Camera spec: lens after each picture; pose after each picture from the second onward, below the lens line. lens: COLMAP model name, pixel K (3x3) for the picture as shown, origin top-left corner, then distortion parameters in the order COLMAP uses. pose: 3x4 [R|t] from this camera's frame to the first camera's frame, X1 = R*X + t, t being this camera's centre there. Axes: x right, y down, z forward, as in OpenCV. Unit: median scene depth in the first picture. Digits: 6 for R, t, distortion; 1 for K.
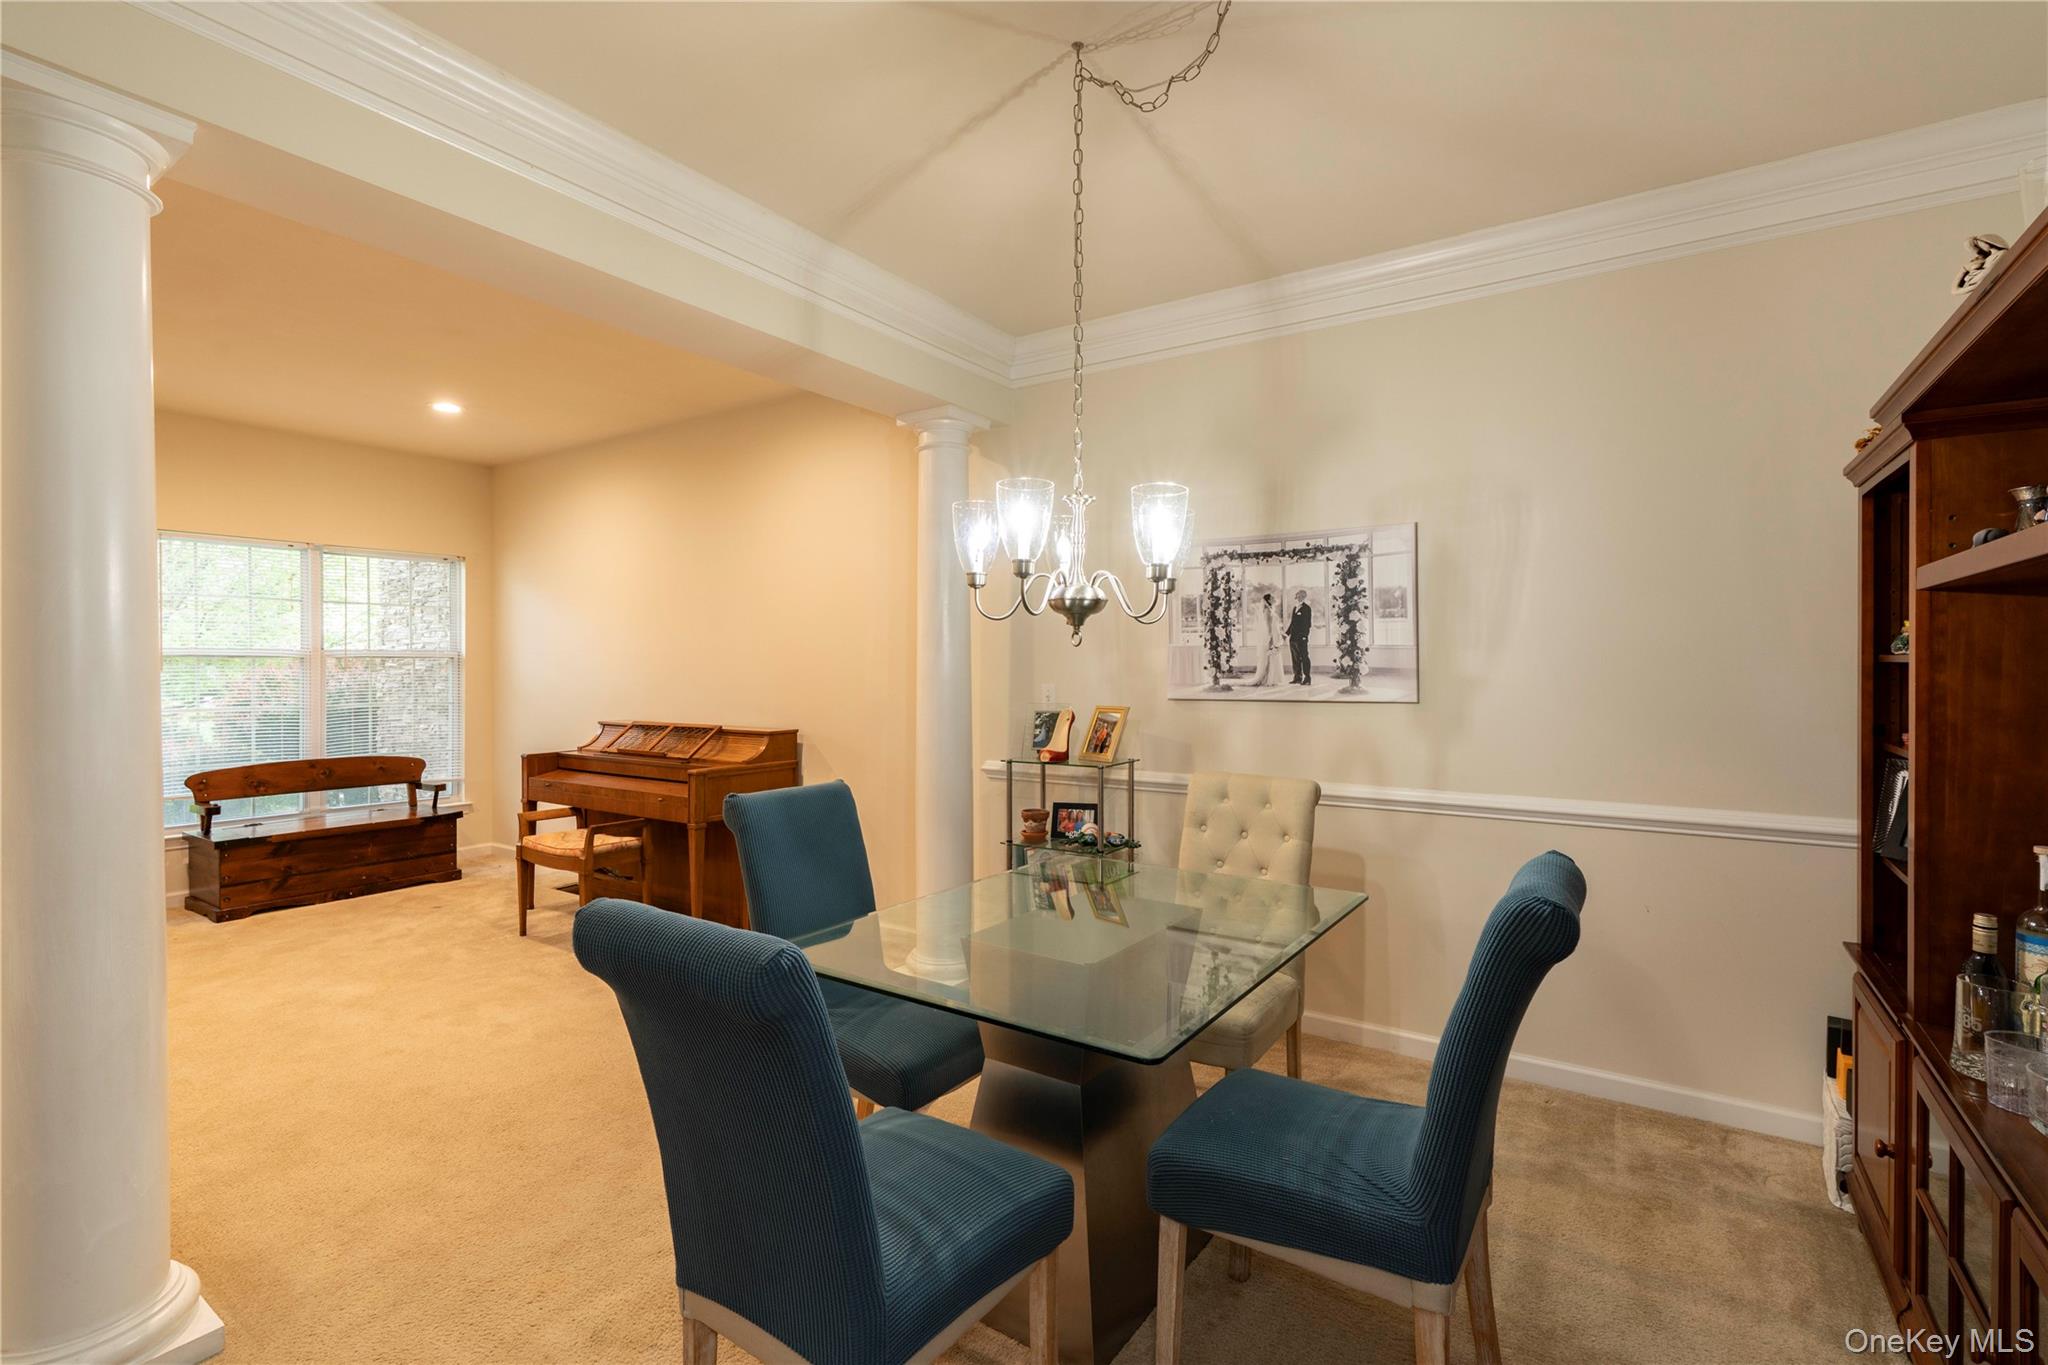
lens RADIAL K [[921.9, 0, 1033.5], [0, 921.9, 674.7], [0, 0, 1]] dist [0.000423, 0.001298]
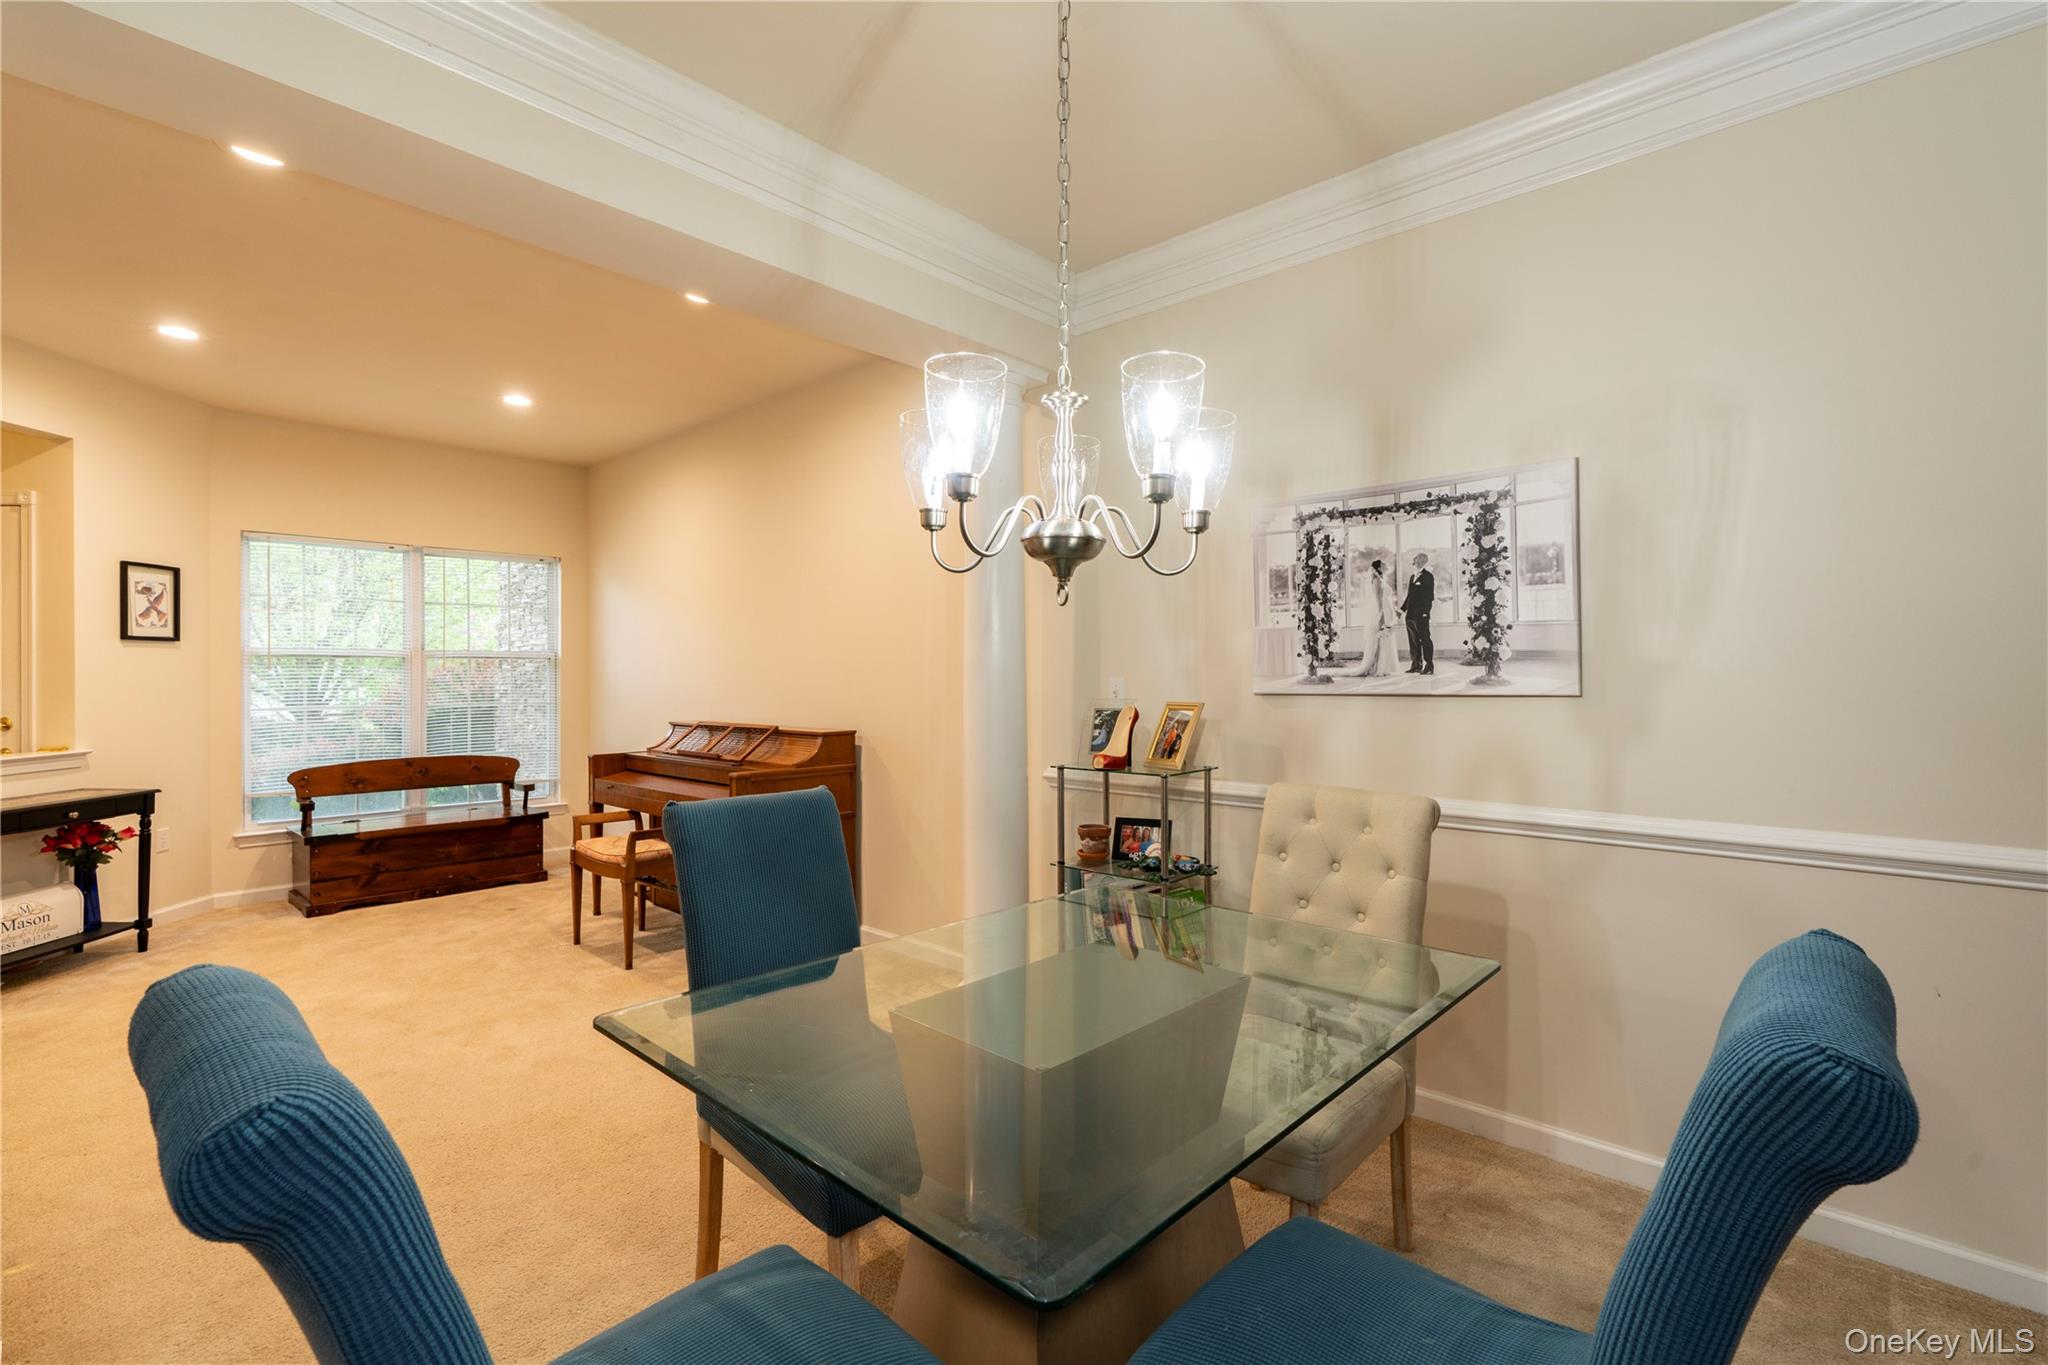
lens RADIAL K [[908.3, 0, 1041.4], [0, 908.3, 679.7], [0, 0, 1]] dist [-0.001802, 0.001209]
pose [[0.988974, -0.001877, -0.148079, 0.080722], [0.001148, 0.999987, -0.005011, 0.018259], [0.148086, 0.004786, 0.988963, 0.178193]]
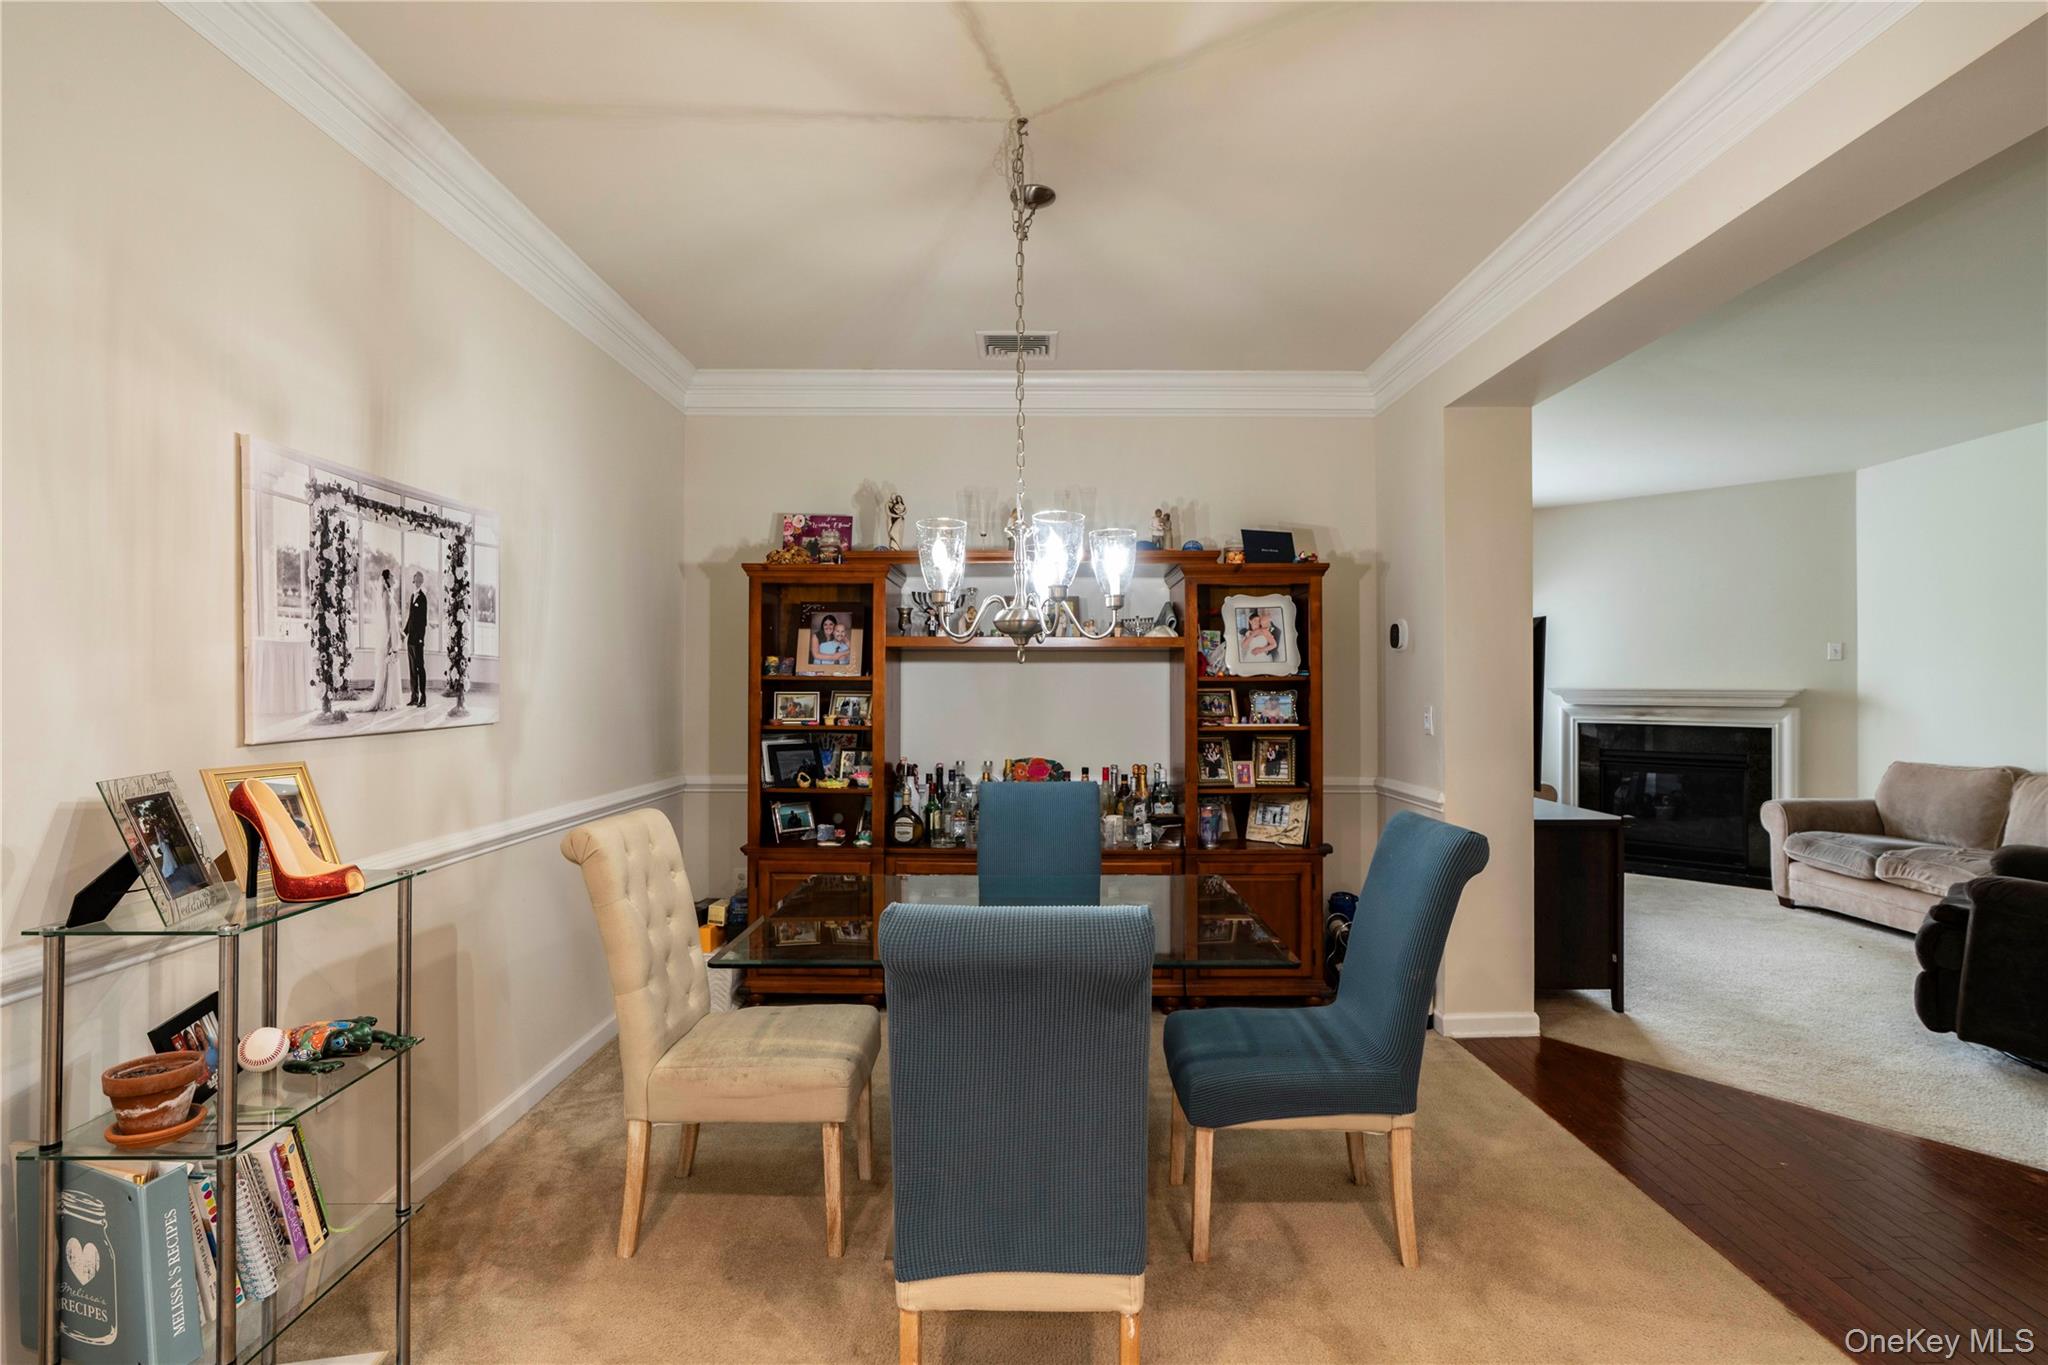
lens RADIAL K [[957.7, 0, 1024.0], [0, 957.7, 682.5], [0, 0, 1]] dist [0.001129, 0.000714]
pose [[-0.547267, -0.000674, 0.836958, -0.540170], [0.006172, 0.999969, 0.004841, -0.007717], [-0.836936, 0.007815, -0.547246, 0.959305]]
